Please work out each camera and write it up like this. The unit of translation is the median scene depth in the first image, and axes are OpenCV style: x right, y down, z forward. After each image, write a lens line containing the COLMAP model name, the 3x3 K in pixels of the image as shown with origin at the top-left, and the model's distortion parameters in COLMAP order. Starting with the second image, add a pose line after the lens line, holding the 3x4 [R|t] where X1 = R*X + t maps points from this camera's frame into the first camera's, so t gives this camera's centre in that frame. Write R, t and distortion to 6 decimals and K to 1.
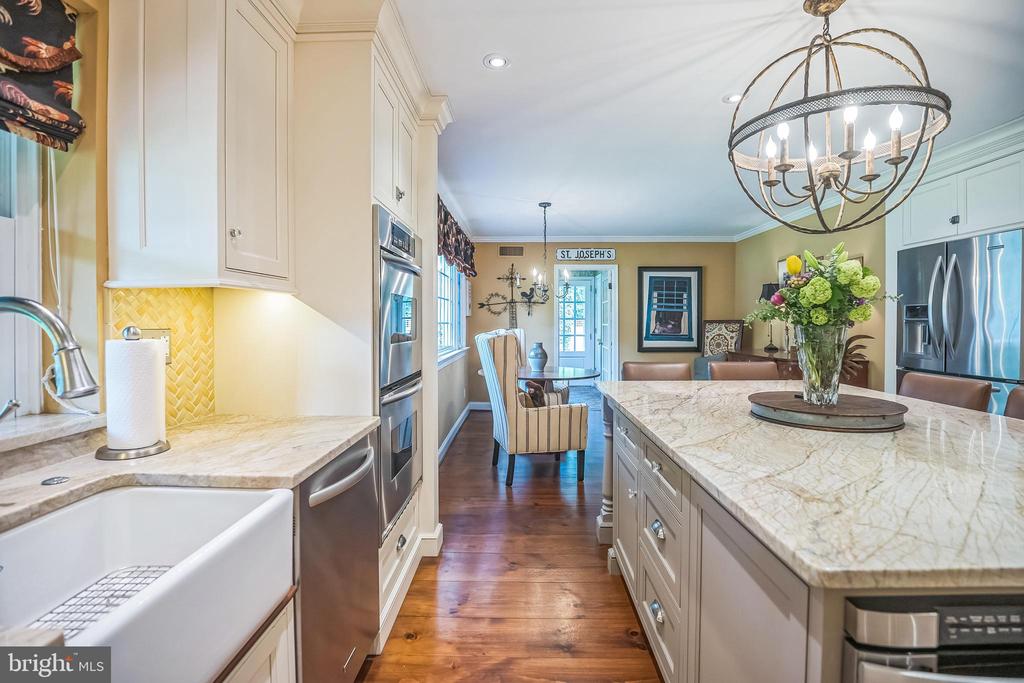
lens RADIAL K [[475.4, 0, 512.5], [0, 475.4, 331.4], [0, 0, 1]] dist [-0.028890, 0.002712]
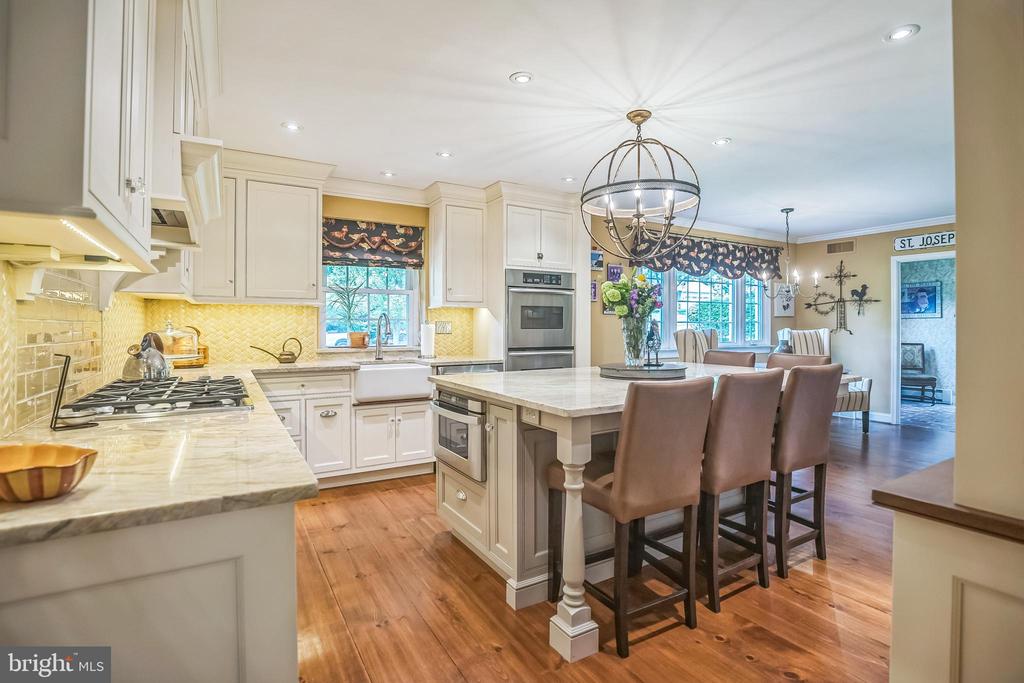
lens RADIAL K [[495.3, 0, 519.3], [0, 495.3, 328.2], [0, 0, 1]] dist [-0.026562, 0.000277]
pose [[0.532375, 0.005488, -0.846491, 1.290153], [-0.019141, 0.999801, -0.005556, 0.027325], [0.846292, 0.019160, 0.532374, -0.169108]]
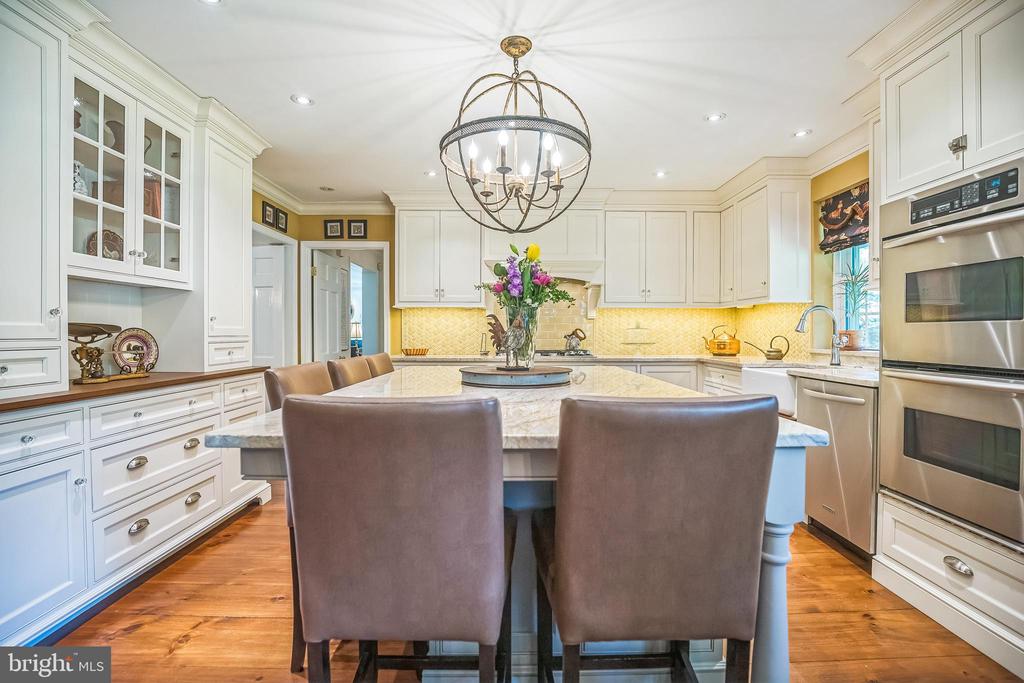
lens RADIAL K [[475.4, 0, 515.5], [0, 475.4, 338.4], [0, 0, 1]] dist [-0.028890, 0.002712]
pose [[-0.999616, 0.002390, -0.027622, 0.481972], [0.001462, 0.999436, 0.033560, 0.019951], [0.027686, 0.033507, -0.999055, 1.549373]]
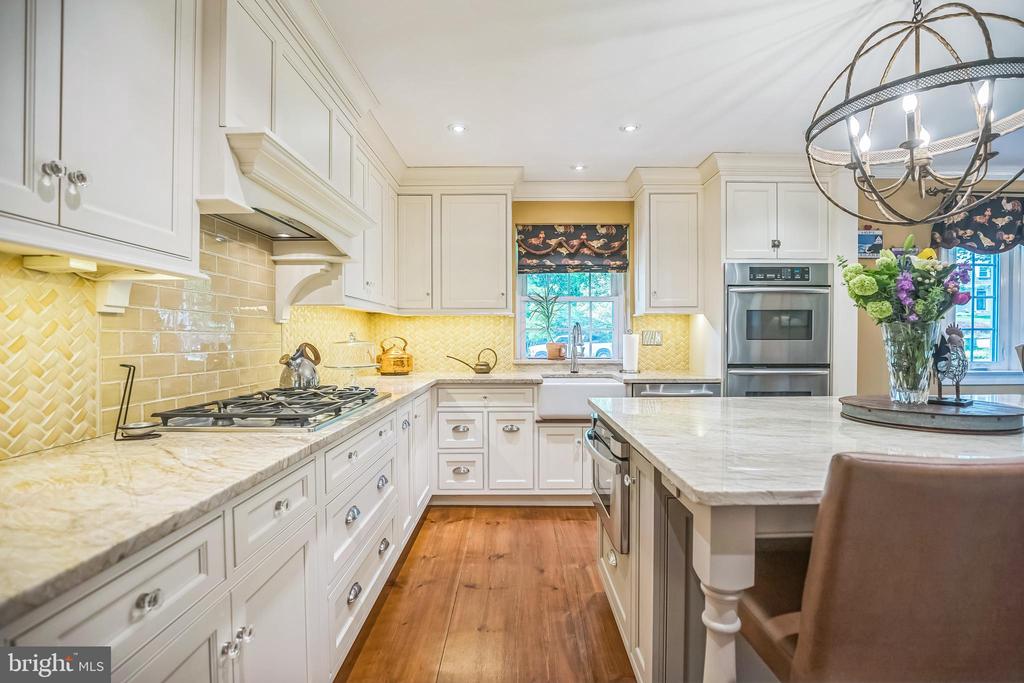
lens RADIAL K [[475.4, 0, 516.3], [0, 475.4, 344.3], [0, 0, 1]] dist [-0.028890, 0.002712]
pose [[0.018633, 0.017529, -0.999673, 1.092674], [-0.019947, 0.999654, 0.017157, 0.022439], [0.999627, 0.019621, 0.018976, 0.115917]]
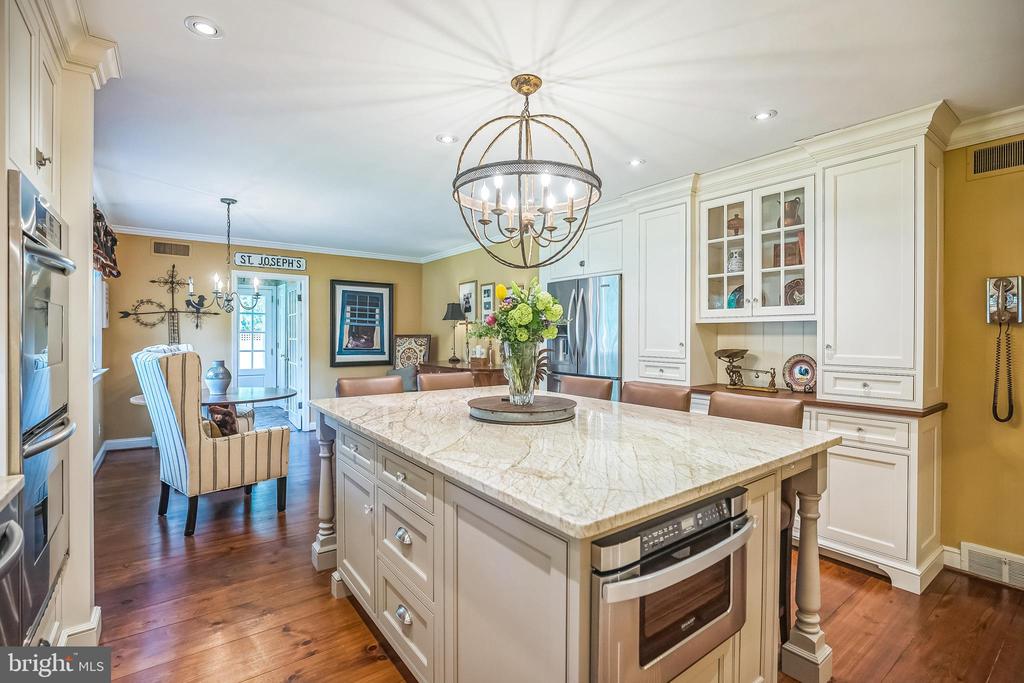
lens RADIAL K [[475.4, 0, 517.4], [0, 475.4, 341.1], [0, 0, 1]] dist [-0.028890, 0.002712]
pose [[0.784965, -0.002977, 0.619533, -0.092528], [0.008039, 0.999953, -0.005381, -0.004892], [-0.619488, 0.009204, 0.784952, 0.009454]]
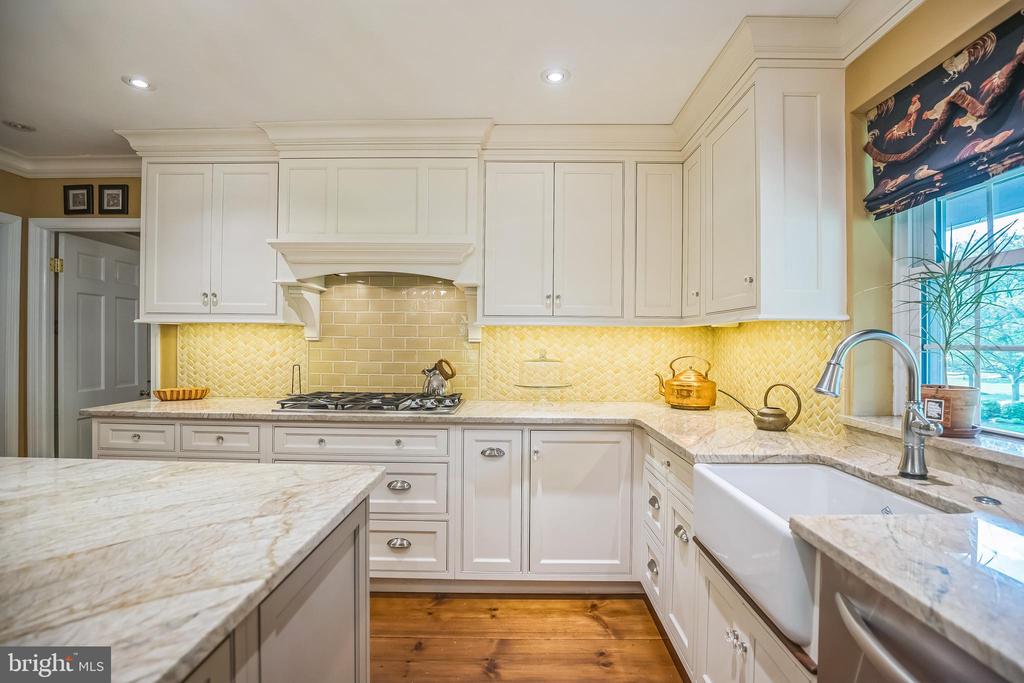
lens RADIAL K [[475.4, 0, 515.1], [0, 475.4, 344.2], [0, 0, 1]] dist [-0.028890, 0.002712]
pose [[-0.999973, -0.005968, -0.004302, 0.032002], [-0.006070, 0.999691, 0.024097, -0.018084], [0.004157, 0.024123, -0.999700, 0.827728]]
